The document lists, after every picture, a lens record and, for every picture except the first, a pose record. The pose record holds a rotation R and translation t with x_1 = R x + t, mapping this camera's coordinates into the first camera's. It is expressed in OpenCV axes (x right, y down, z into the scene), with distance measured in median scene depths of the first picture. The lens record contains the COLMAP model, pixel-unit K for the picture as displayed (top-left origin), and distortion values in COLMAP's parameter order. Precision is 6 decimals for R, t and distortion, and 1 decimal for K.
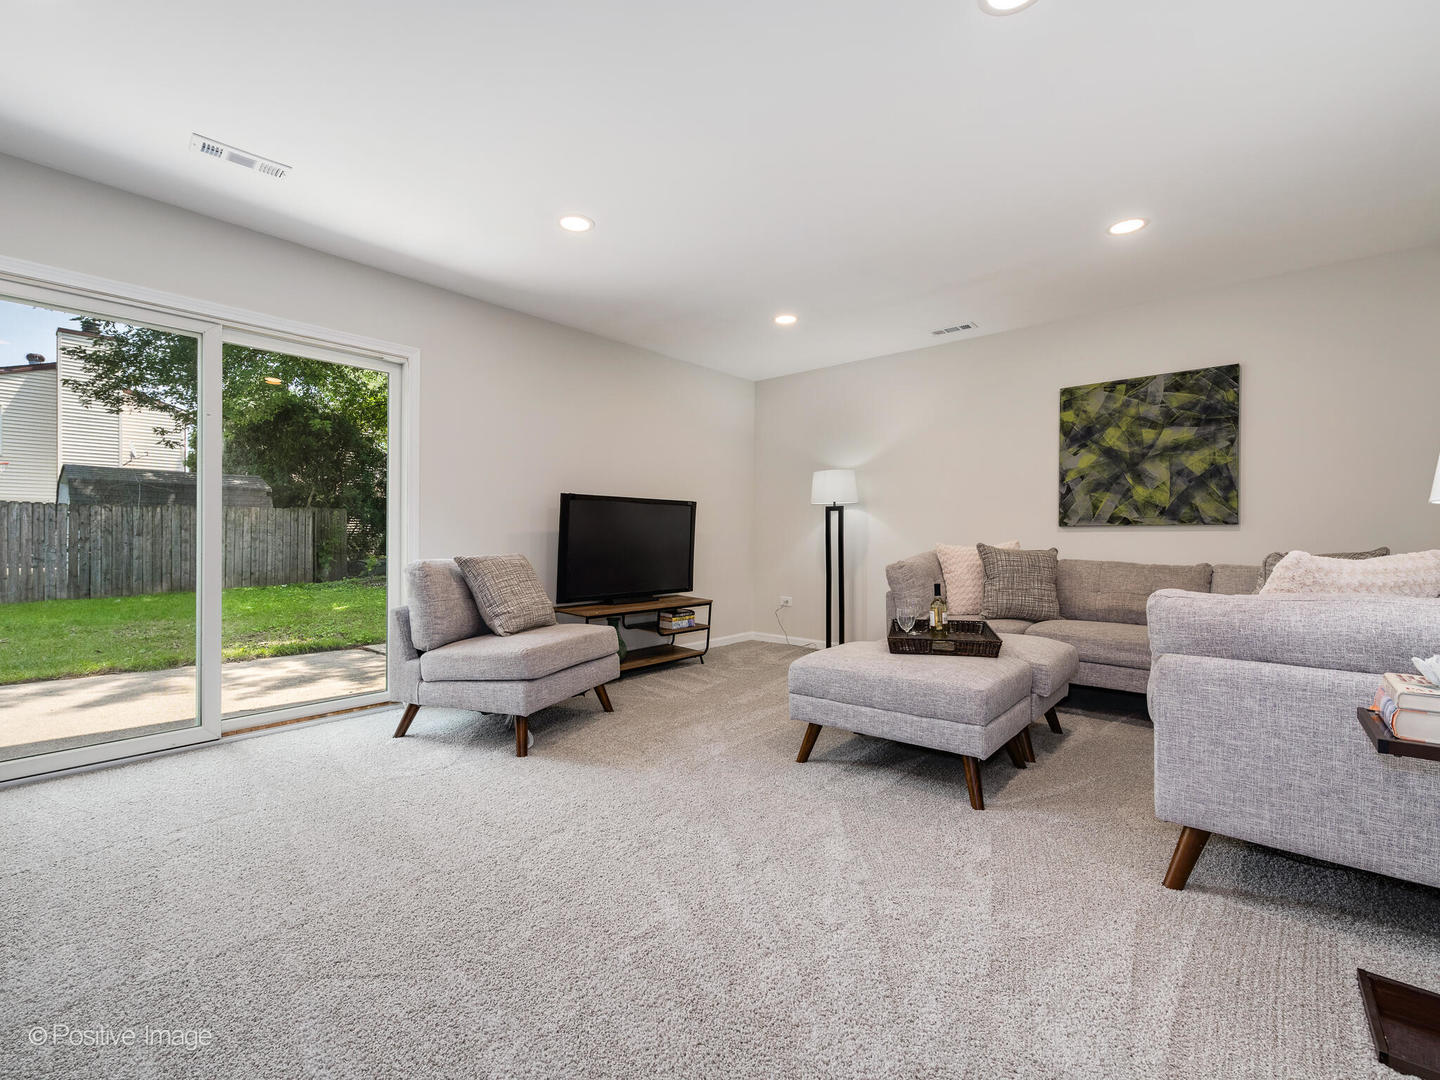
lens RADIAL K [[629.3, 0, 726.9], [0, 629.3, 537.2], [0, 0, 1]] dist [0.005200, -0.000232]
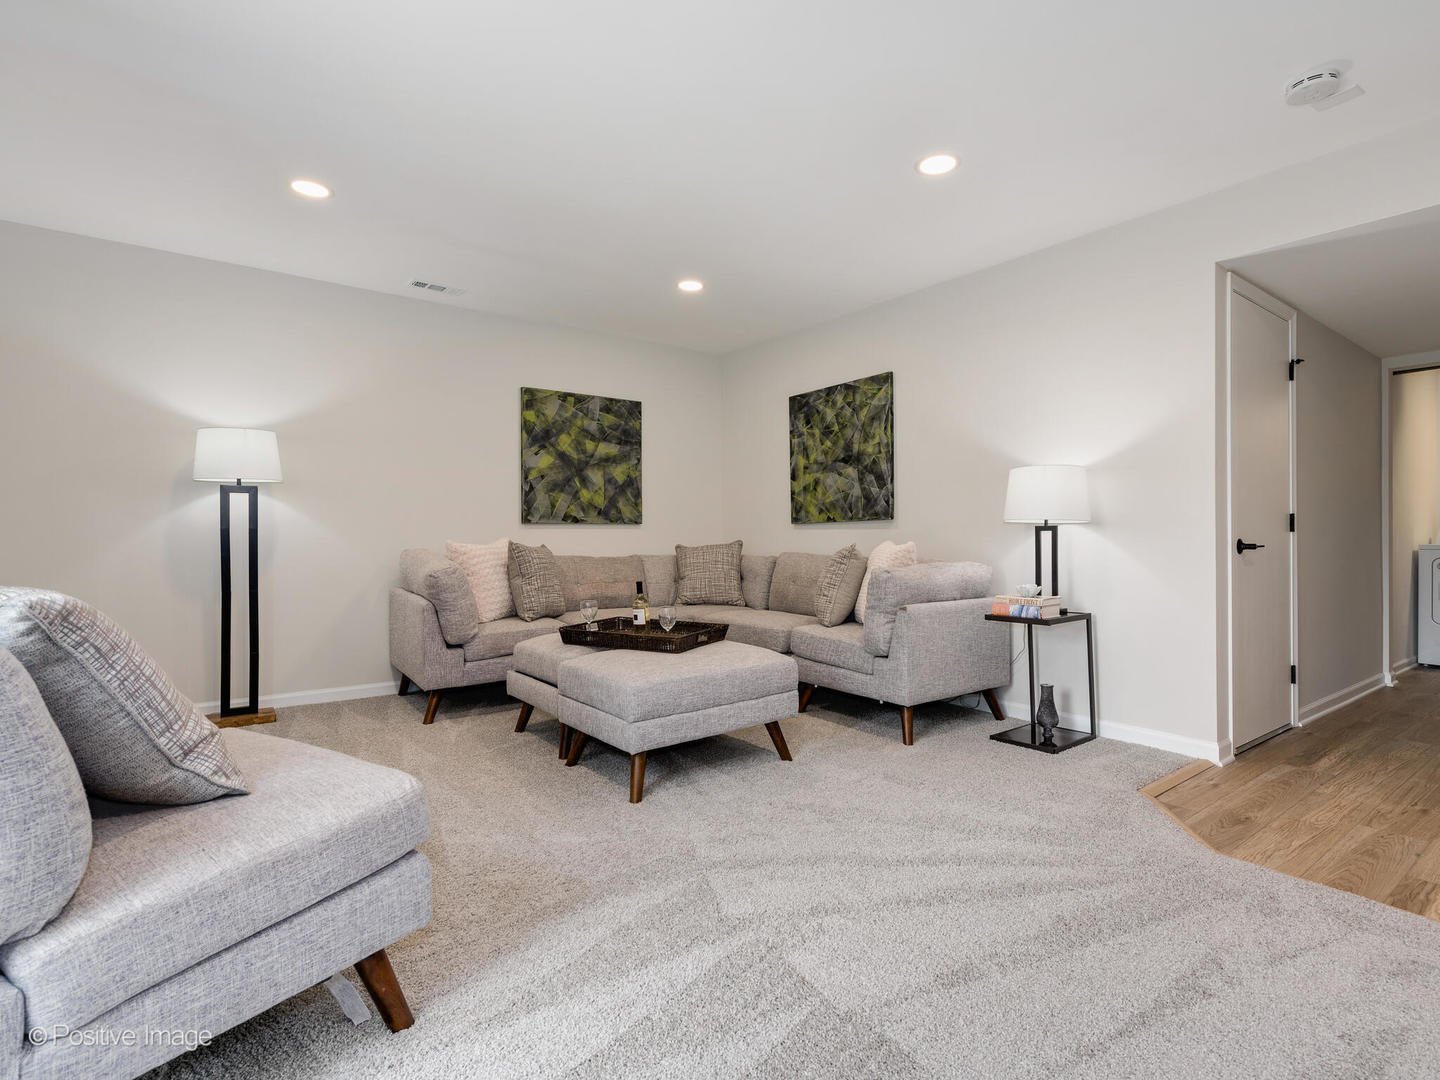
lens RADIAL K [[704.5, 0, 720.3], [0, 704.5, 535.7], [0, 0, 1]] dist [0.002068, -0.000126]
pose [[0.231974, -0.003817, 0.972715, -0.533731], [-0.001288, 0.999990, 0.004231, -0.002468], [-0.972721, -0.002235, 0.231966, 0.462408]]
